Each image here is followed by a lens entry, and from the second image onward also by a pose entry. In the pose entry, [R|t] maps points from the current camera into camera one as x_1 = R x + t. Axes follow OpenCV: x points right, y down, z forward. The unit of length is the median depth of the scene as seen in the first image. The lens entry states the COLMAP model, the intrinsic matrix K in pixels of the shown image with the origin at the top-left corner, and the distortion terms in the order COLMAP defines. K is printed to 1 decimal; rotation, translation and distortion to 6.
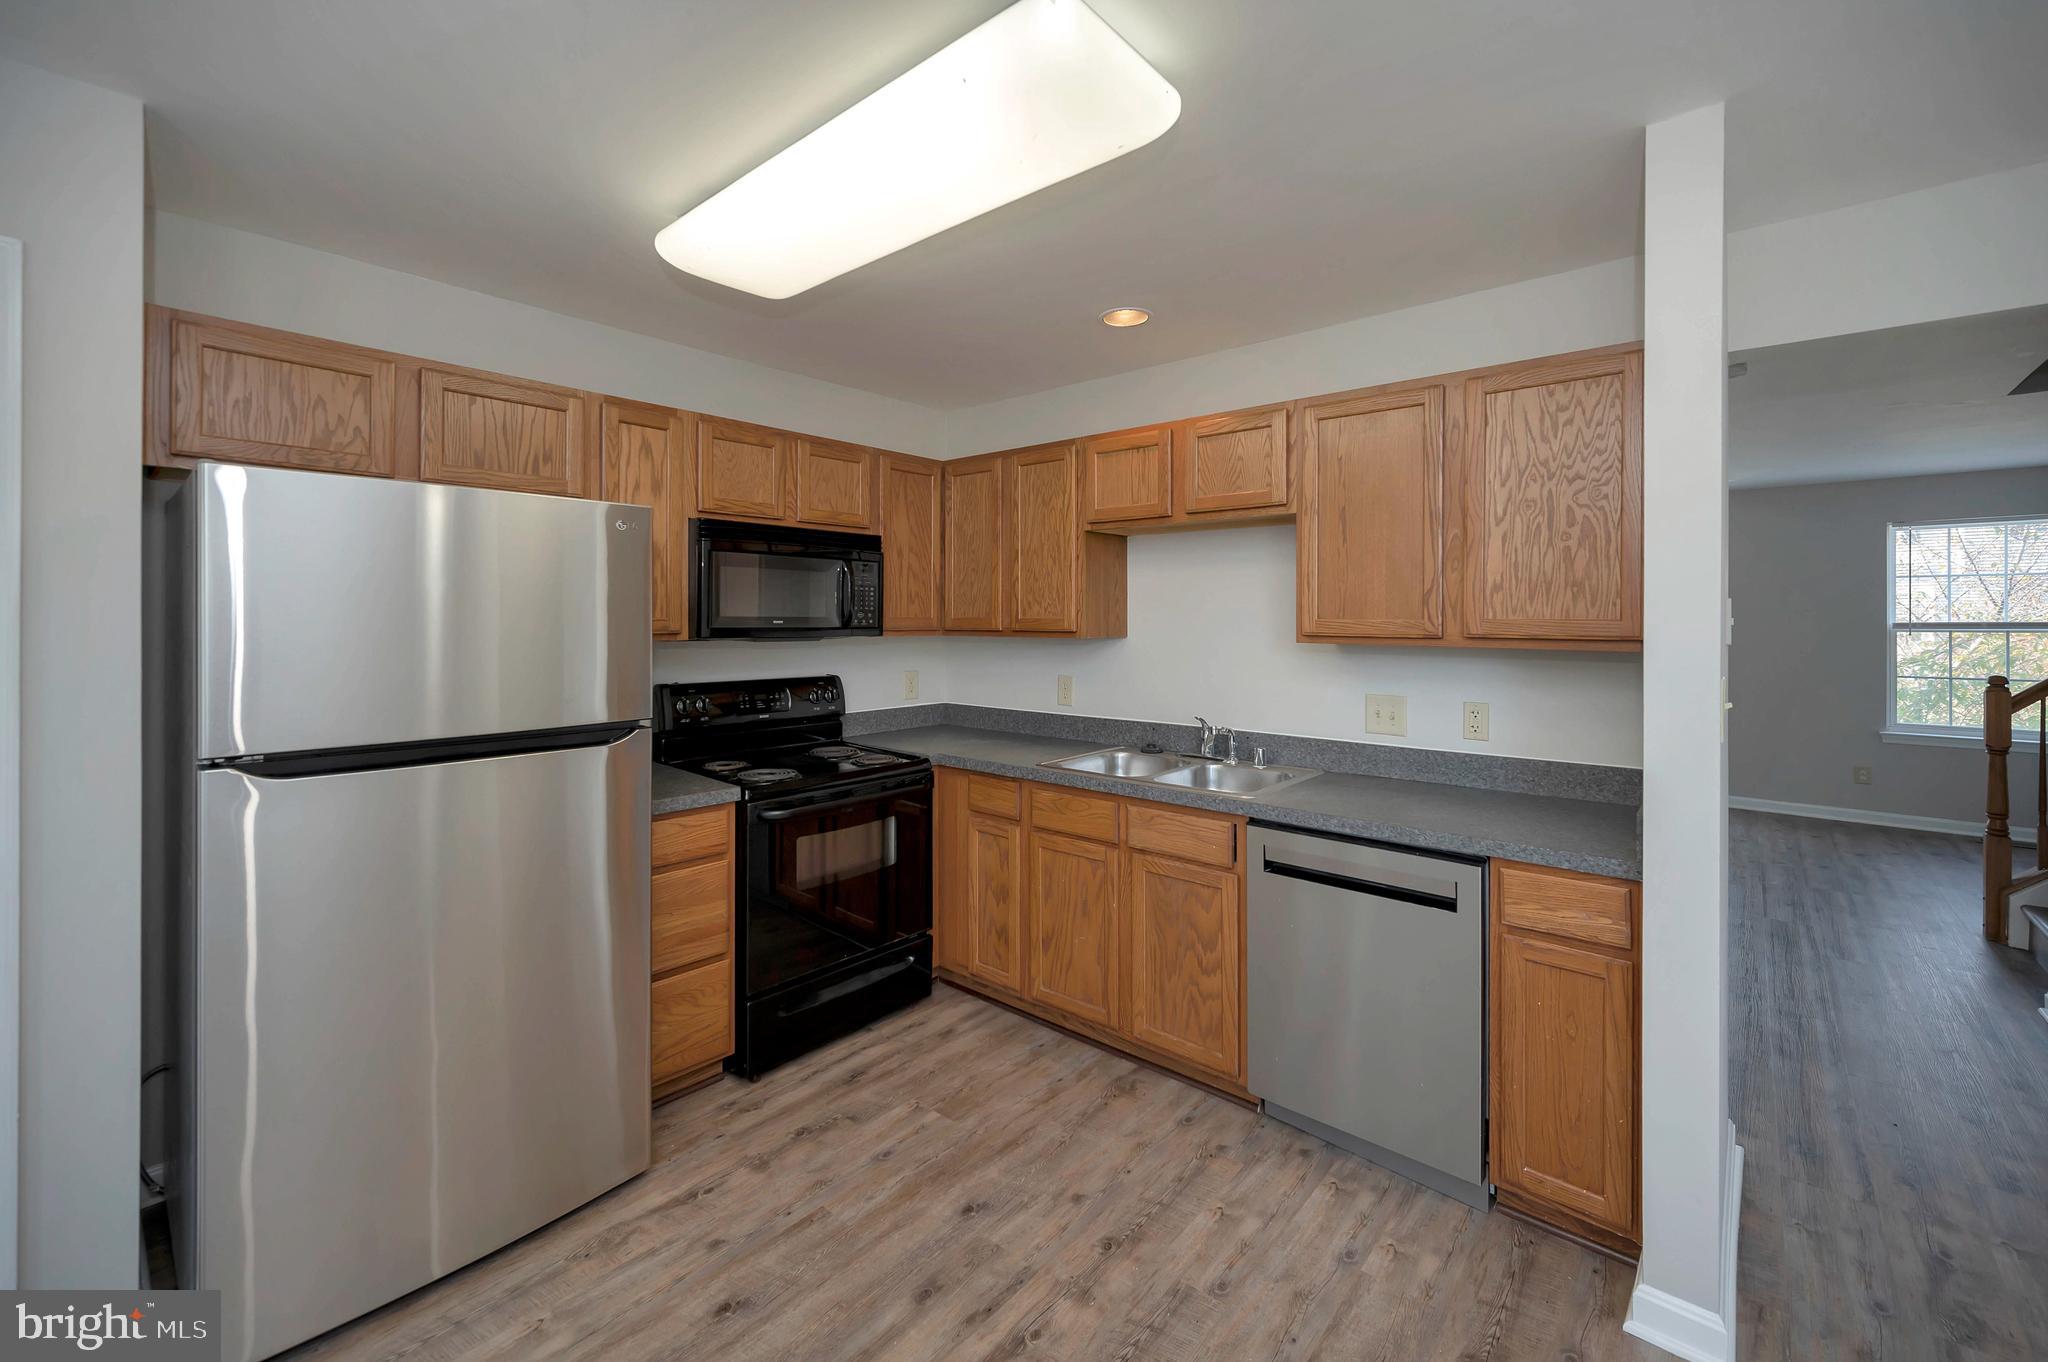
lens RADIAL K [[830.7, 0, 1051.2], [0, 830.7, 616.6], [0, 0, 1]] dist [-0.002269, -0.000323]
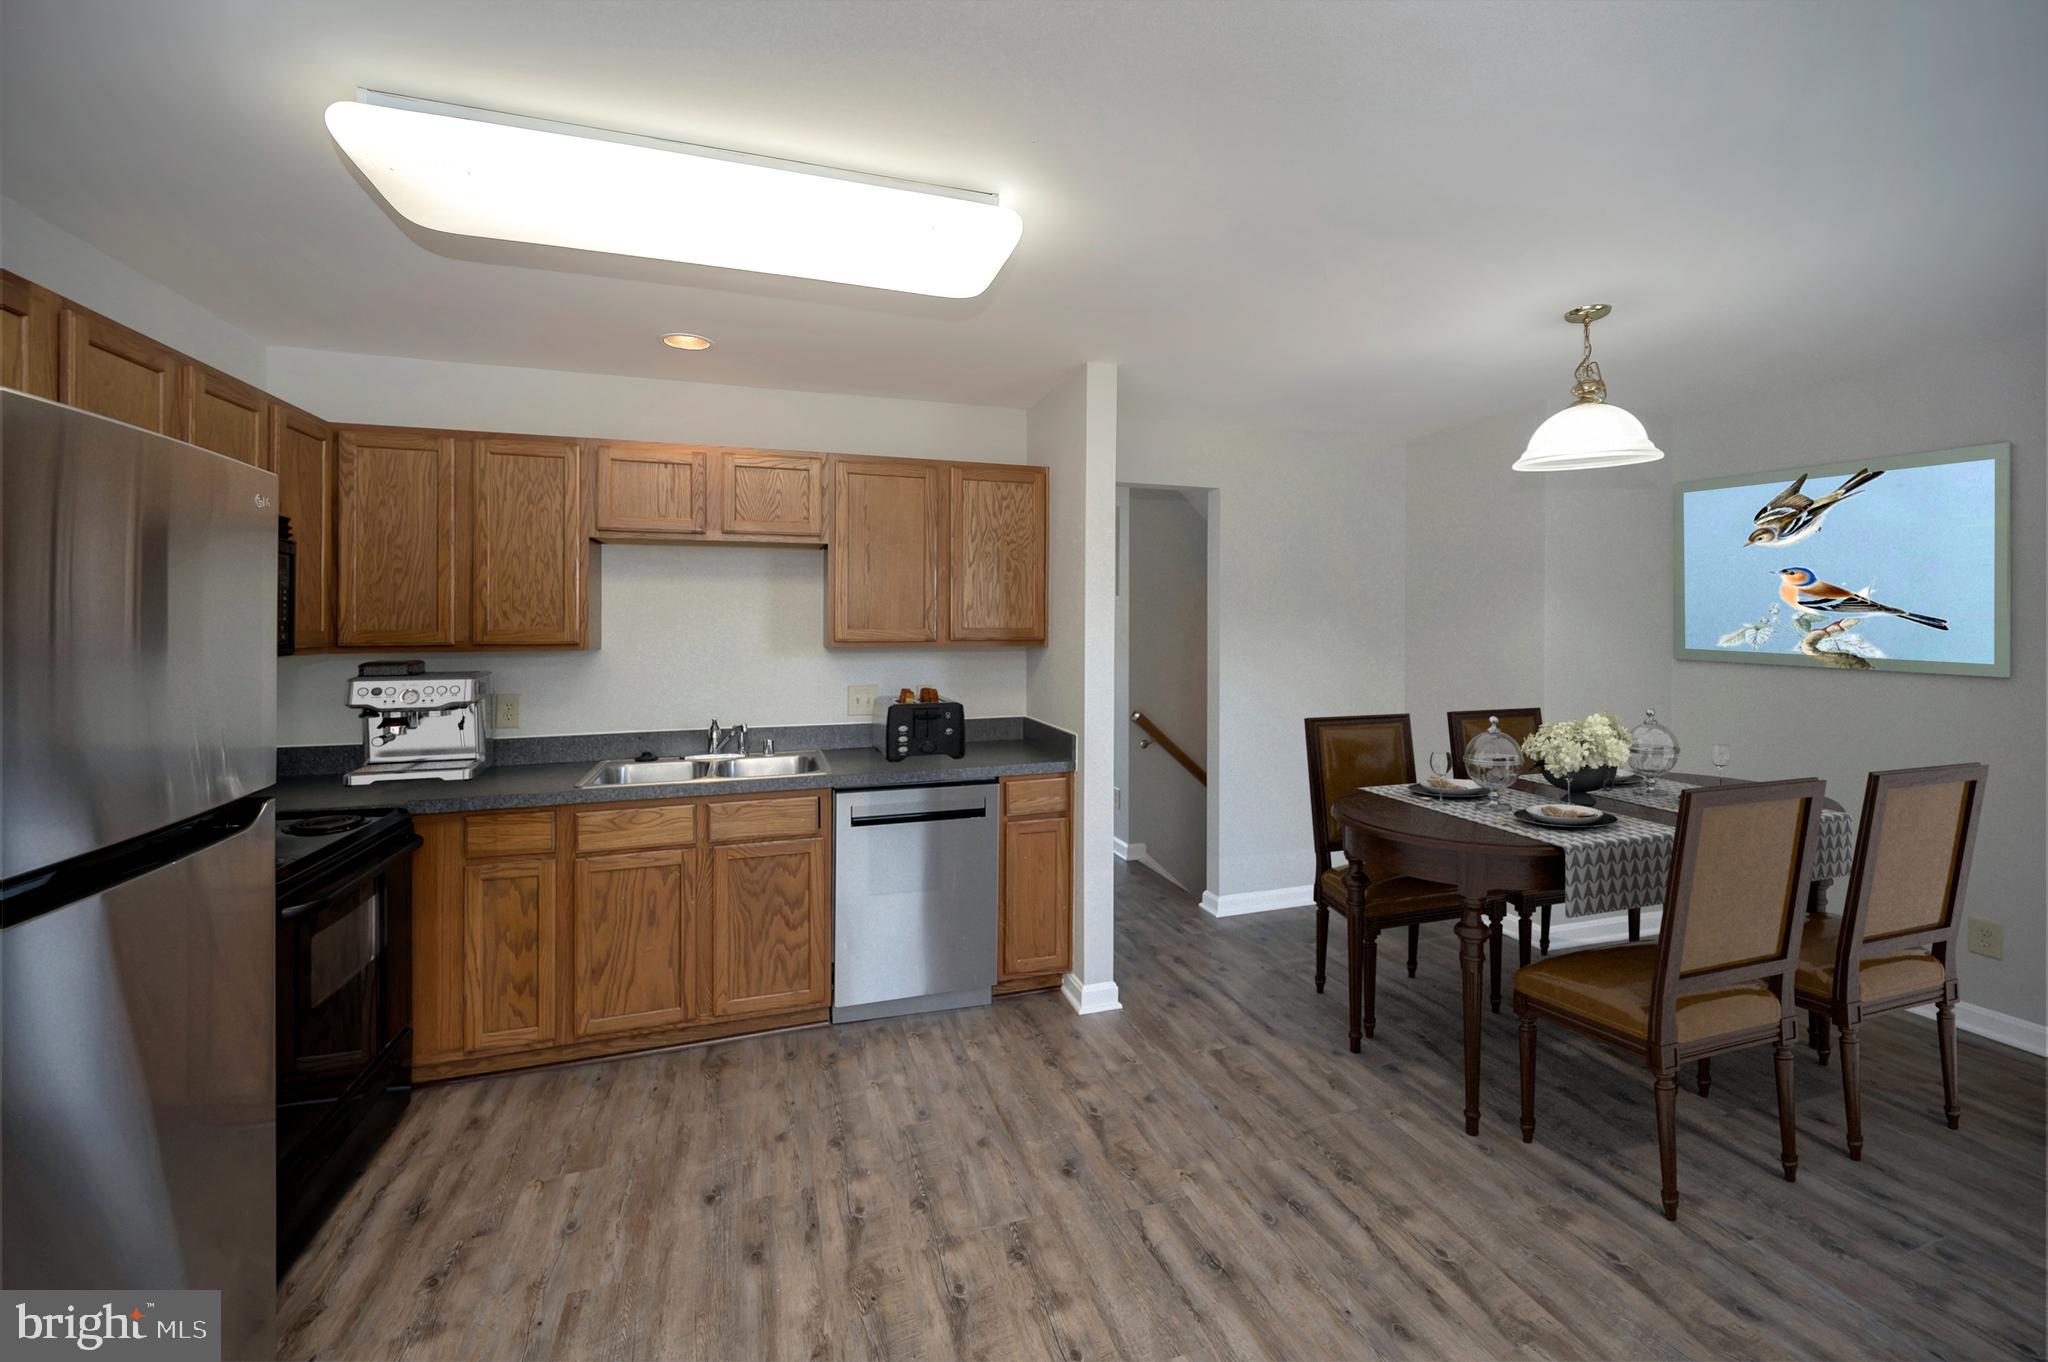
lens RADIAL K [[826.4, 0, 1028.7], [0, 826.4, 626.3], [0, 0, 1]] dist [-0.004334, 0.000171]
pose [[0.520509, -0.005959, 0.853835, -0.685450], [0.002638, 0.999982, 0.005371, -0.007536], [-0.853852, -0.000544, 0.520516, 0.106739]]
